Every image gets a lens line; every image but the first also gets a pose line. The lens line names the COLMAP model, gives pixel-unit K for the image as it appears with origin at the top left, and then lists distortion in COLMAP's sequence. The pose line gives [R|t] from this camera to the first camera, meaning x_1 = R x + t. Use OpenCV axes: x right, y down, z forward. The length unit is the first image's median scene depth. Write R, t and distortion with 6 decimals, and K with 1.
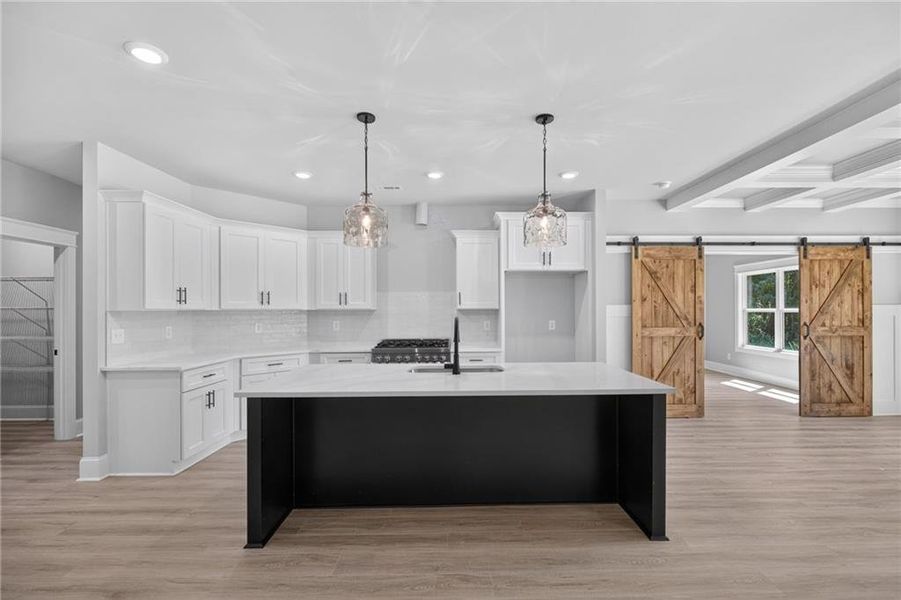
lens RADIAL K [[406.5, 0, 457.0], [0, 406.5, 304.9], [0, 0, 1]] dist [-0.003632, -0.000463]
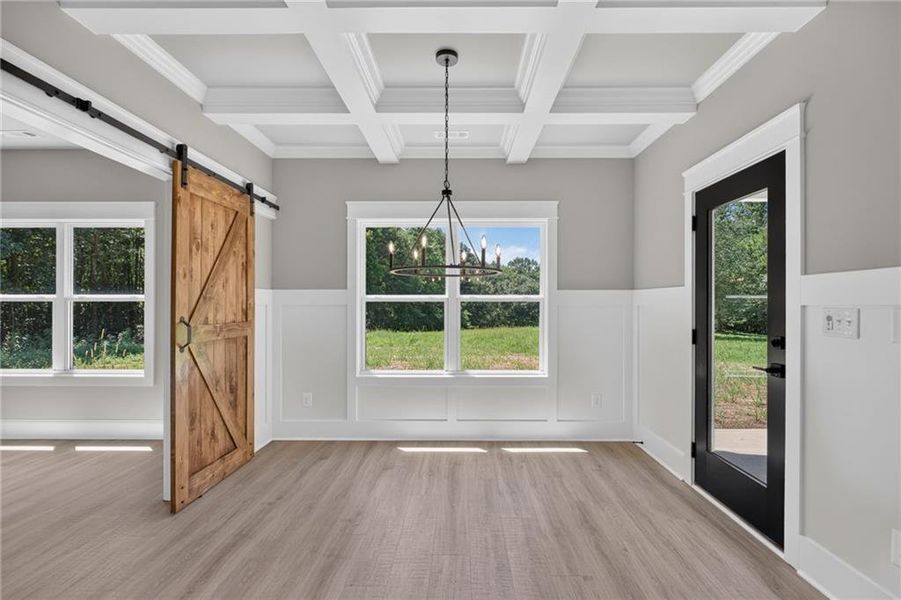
lens RADIAL K [[406.5, 0, 457.0], [0, 406.5, 304.9], [0, 0, 1]] dist [-0.003632, -0.000463]
pose [[0.025092, 0.000179, 0.999685, 0.375291], [-0.010980, 0.999940, 0.000096, 0.023921], [-0.999625, -0.010979, 0.025092, 0.654199]]
